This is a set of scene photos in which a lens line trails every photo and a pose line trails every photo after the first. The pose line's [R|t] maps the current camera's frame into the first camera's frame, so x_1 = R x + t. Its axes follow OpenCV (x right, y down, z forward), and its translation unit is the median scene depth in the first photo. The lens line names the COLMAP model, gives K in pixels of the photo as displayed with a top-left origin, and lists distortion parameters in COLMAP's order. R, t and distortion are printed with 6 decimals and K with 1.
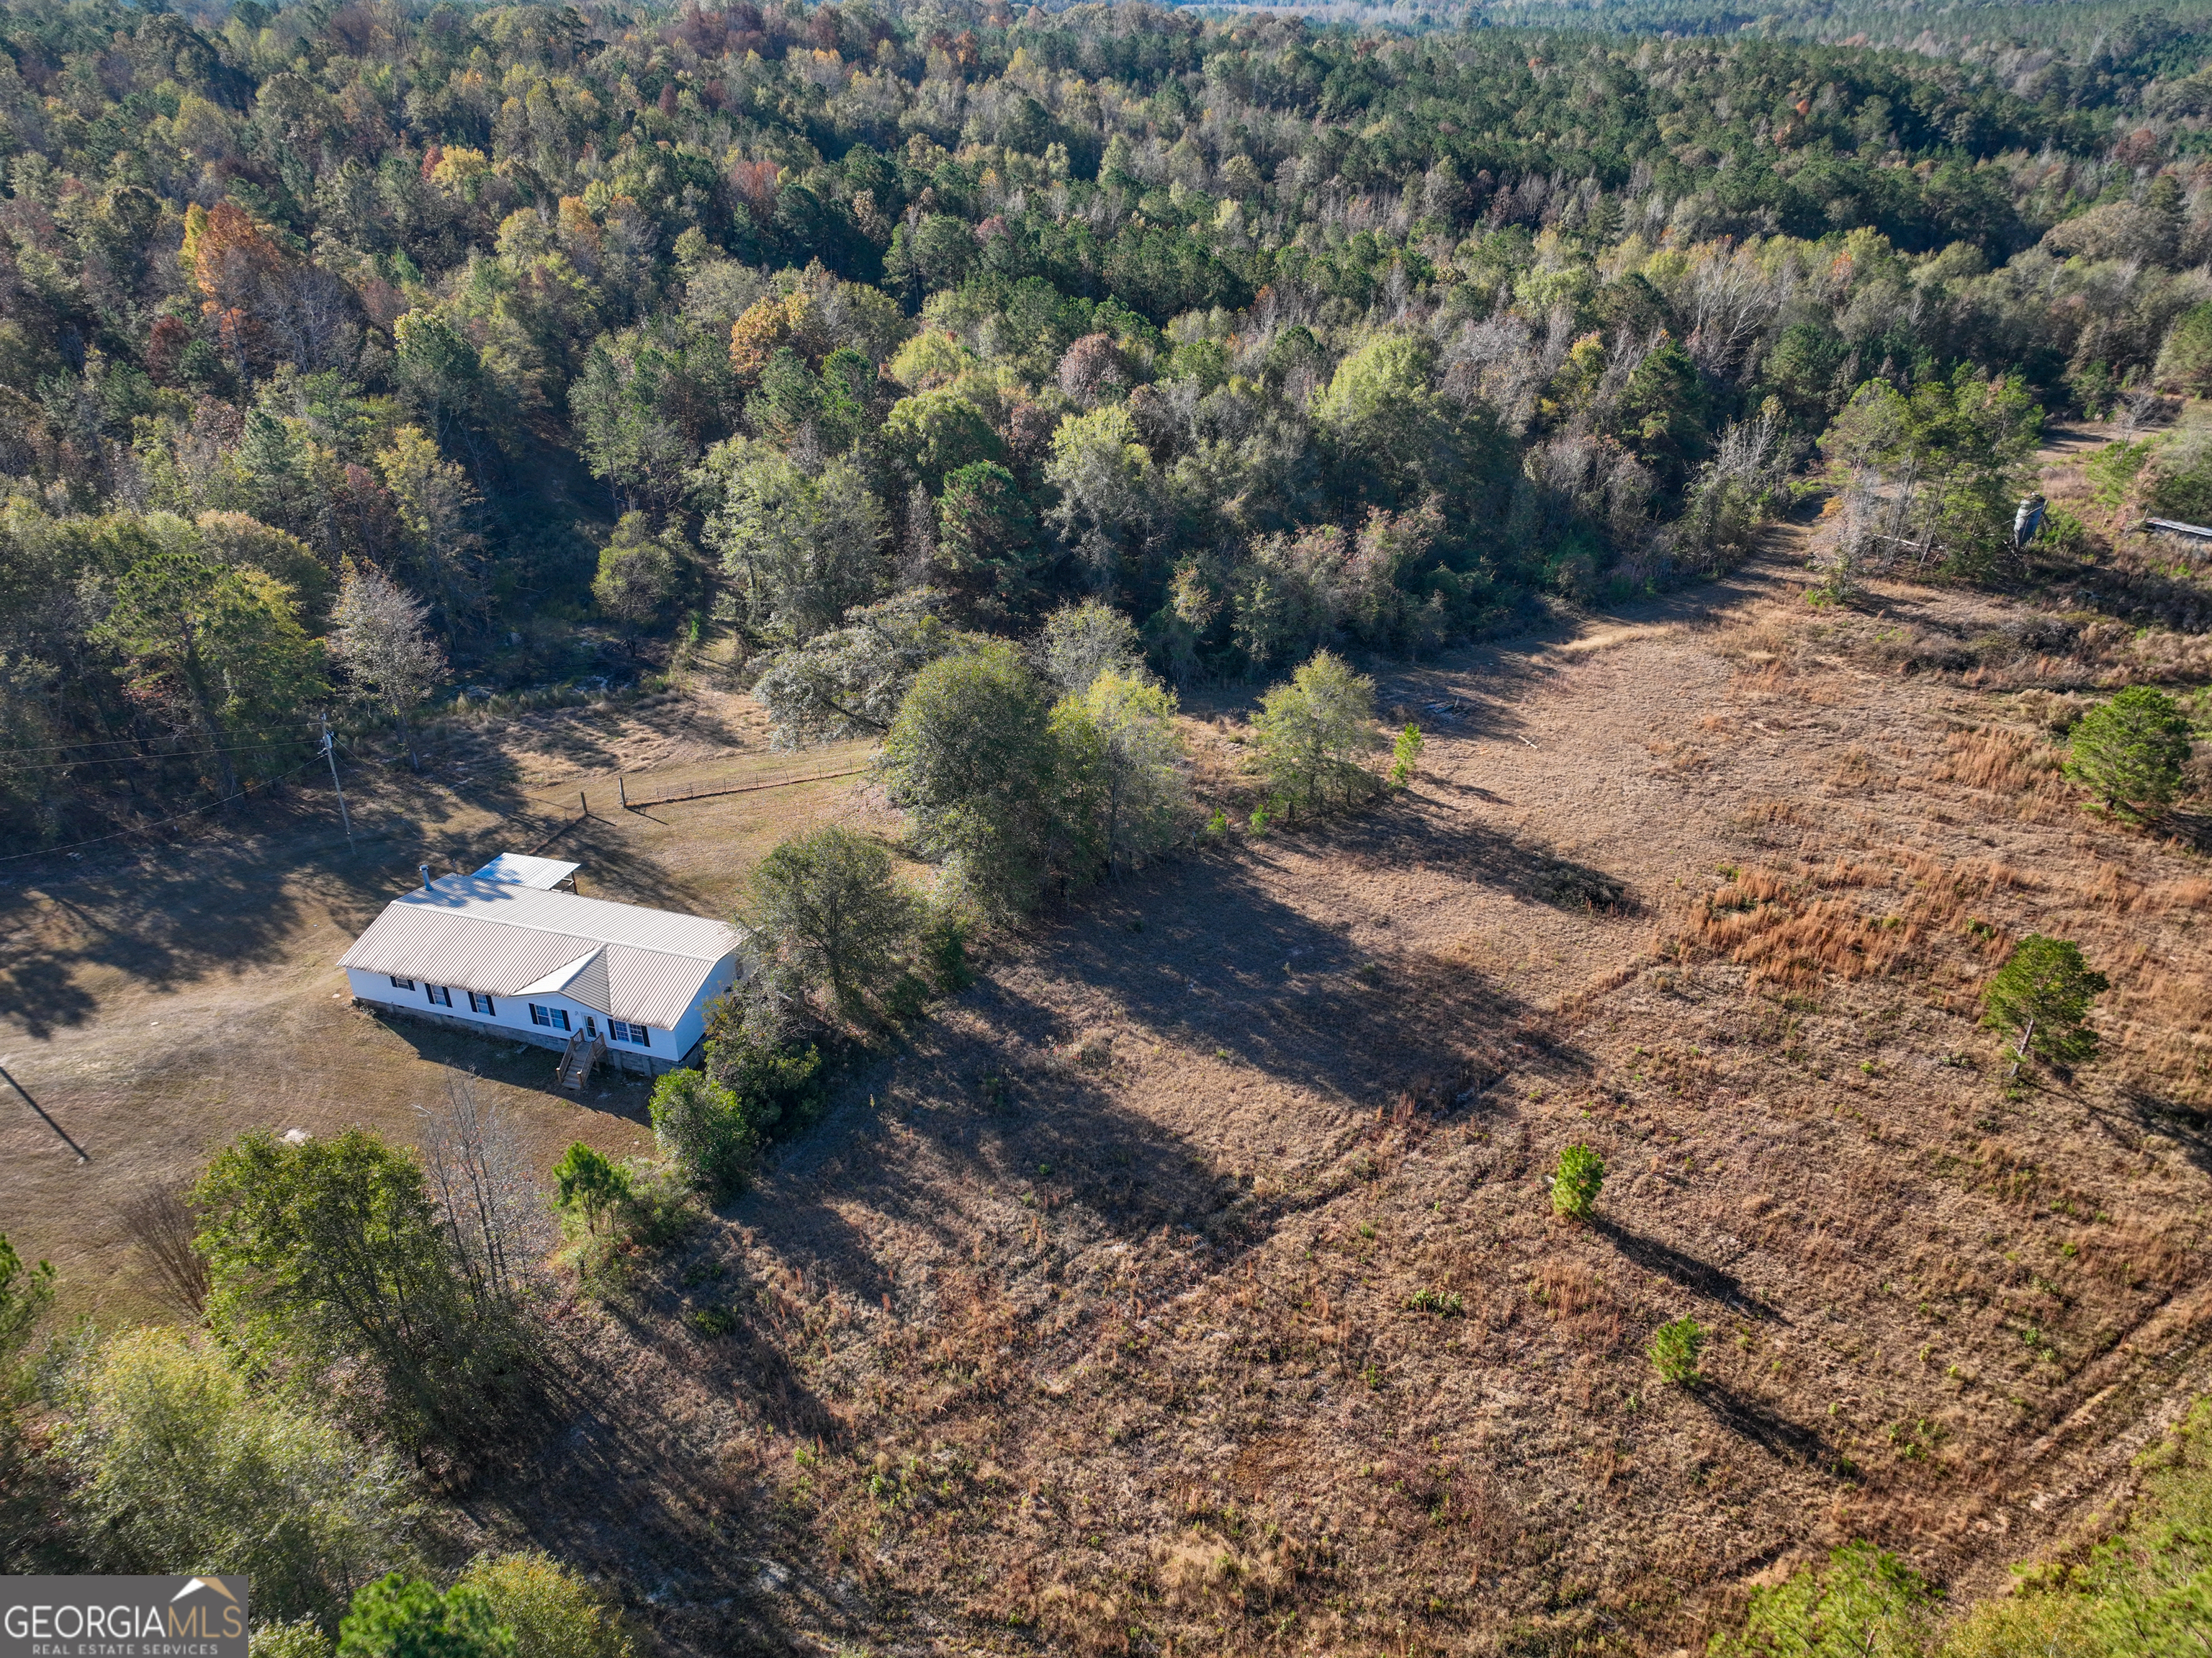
lens RADIAL K [[1546.9, 0, 1105.5], [0, 1546.9, 823.1], [0, 0, 1]] dist [0.007119, 0.002155]
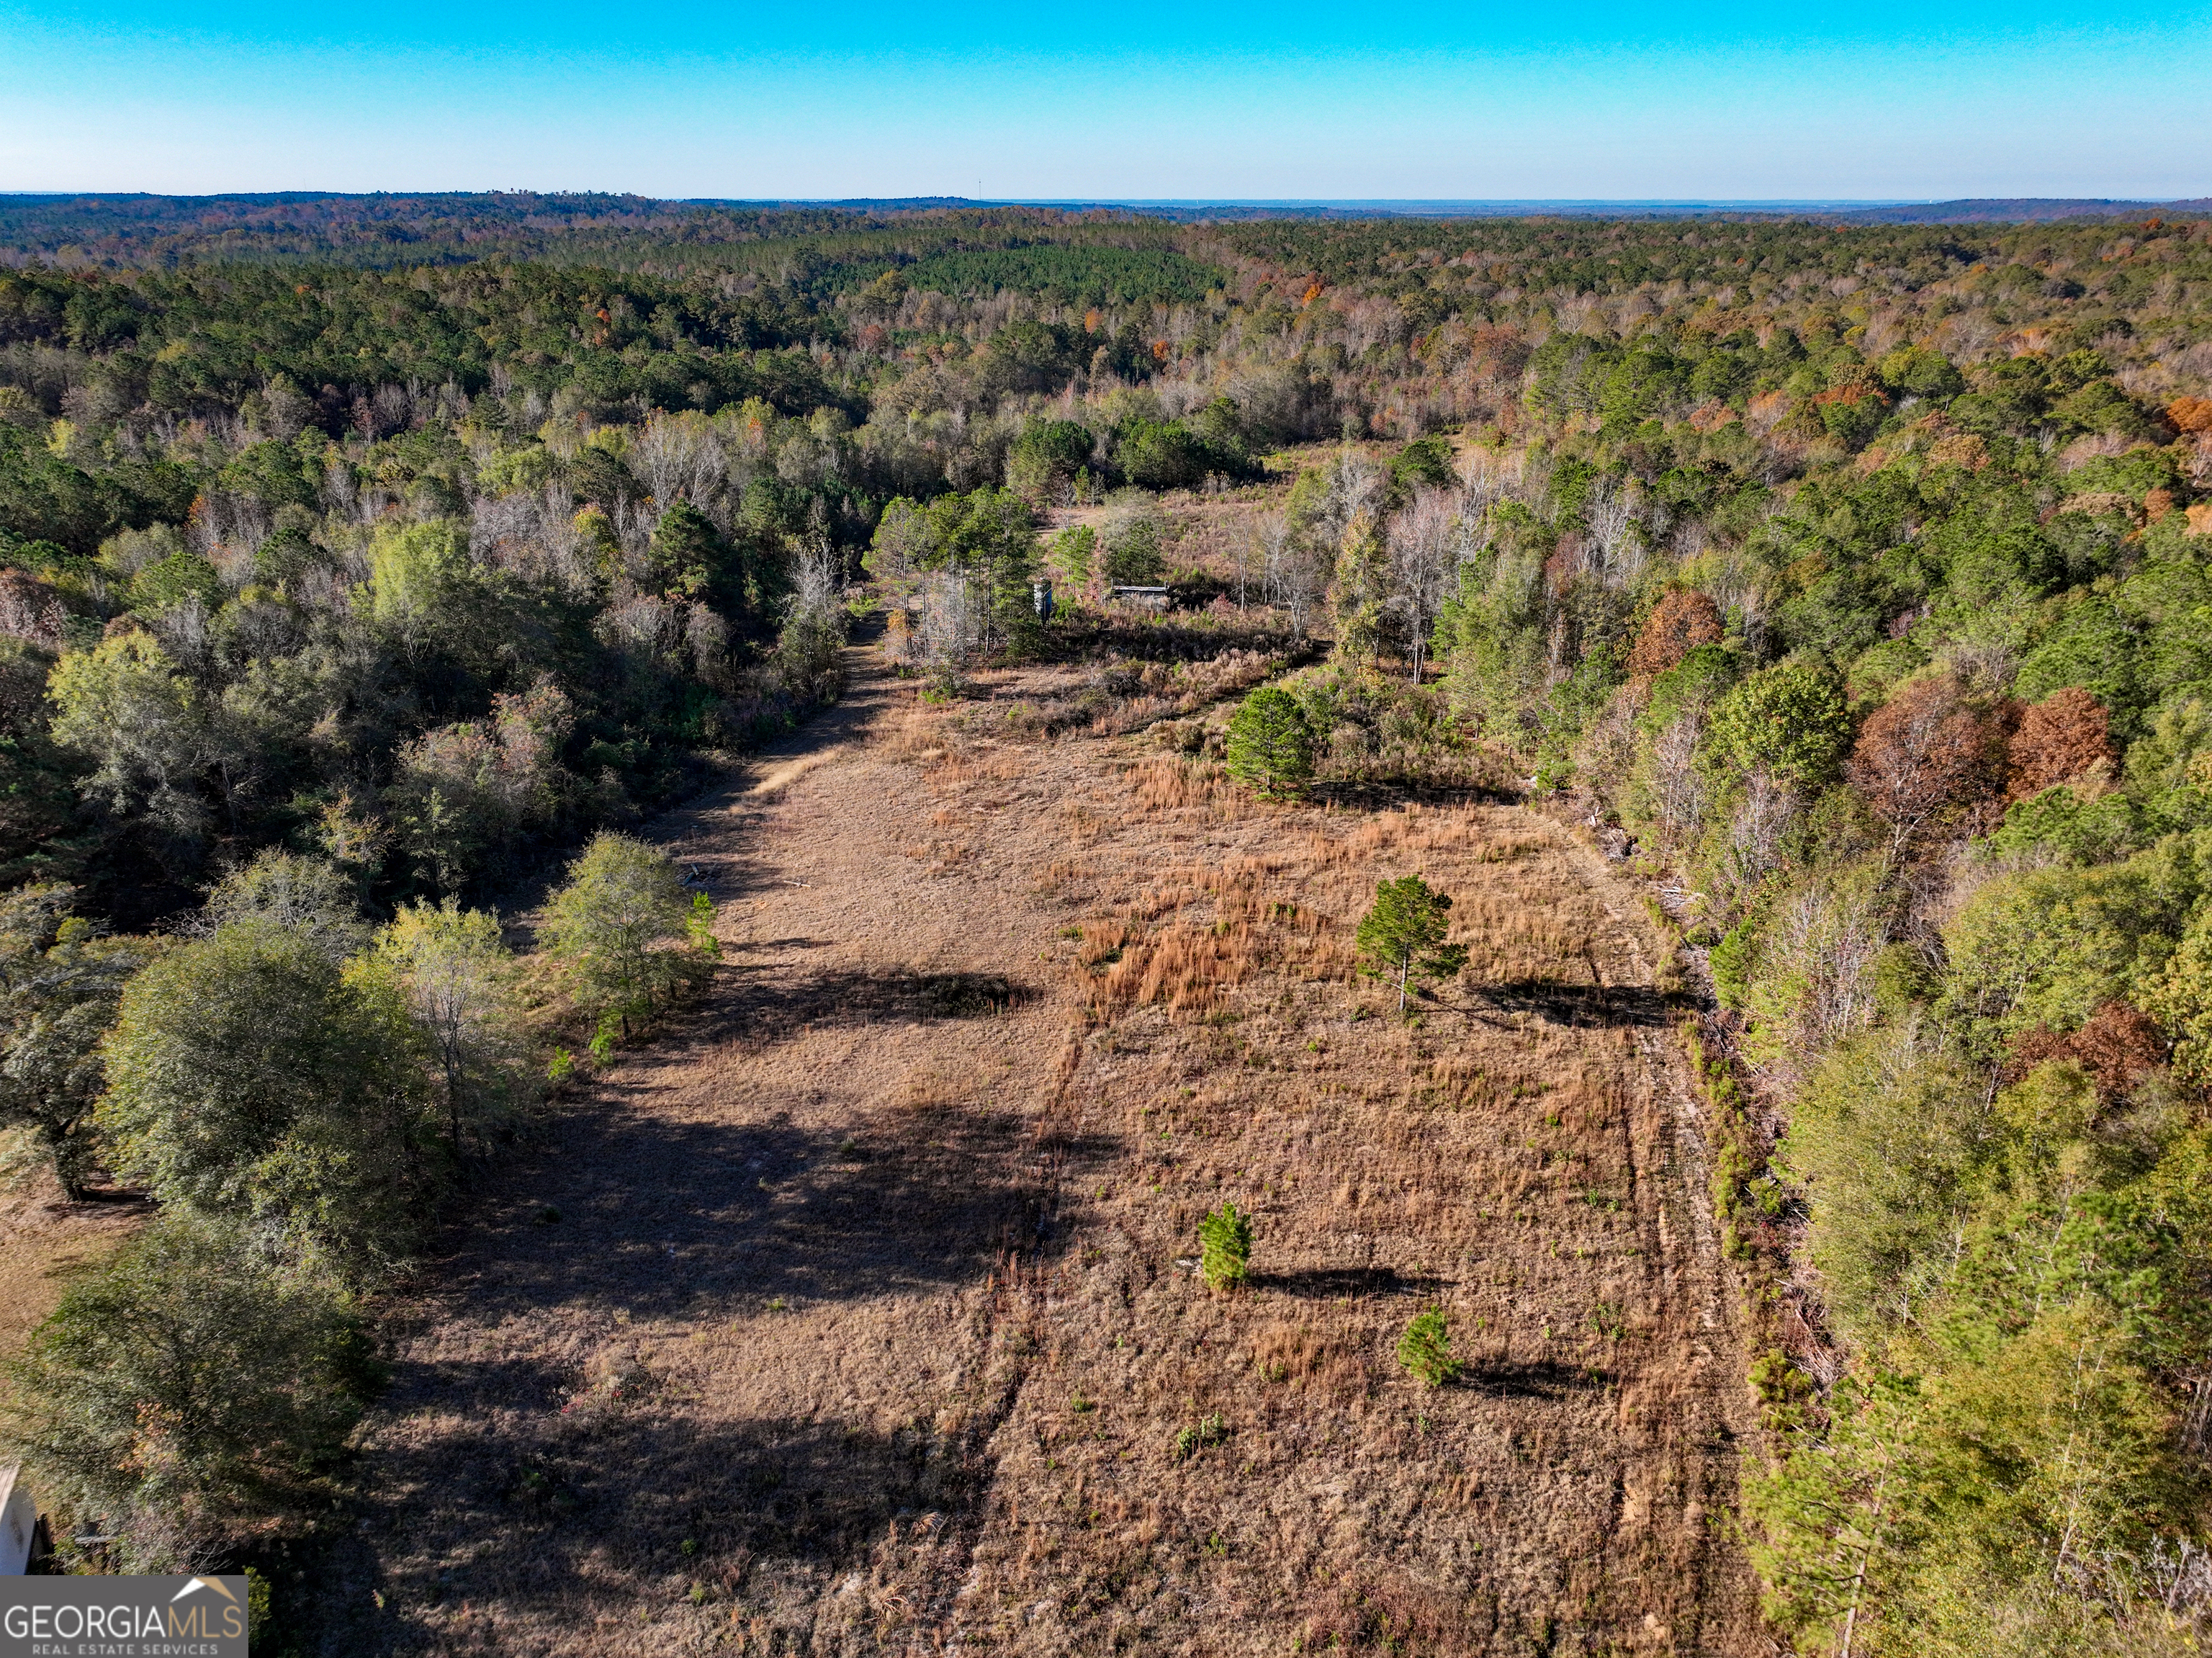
lens RADIAL K [[1546.9, 0, 1109.0], [0, 1546.9, 837.8], [0, 0, 1]] dist [0.007119, 0.002155]
pose [[0.742209, -0.254013, 0.620164, -0.226638], [0.329362, 0.944174, -0.007454, -0.014309], [-0.583649, 0.209791, 0.784437, 0.226595]]
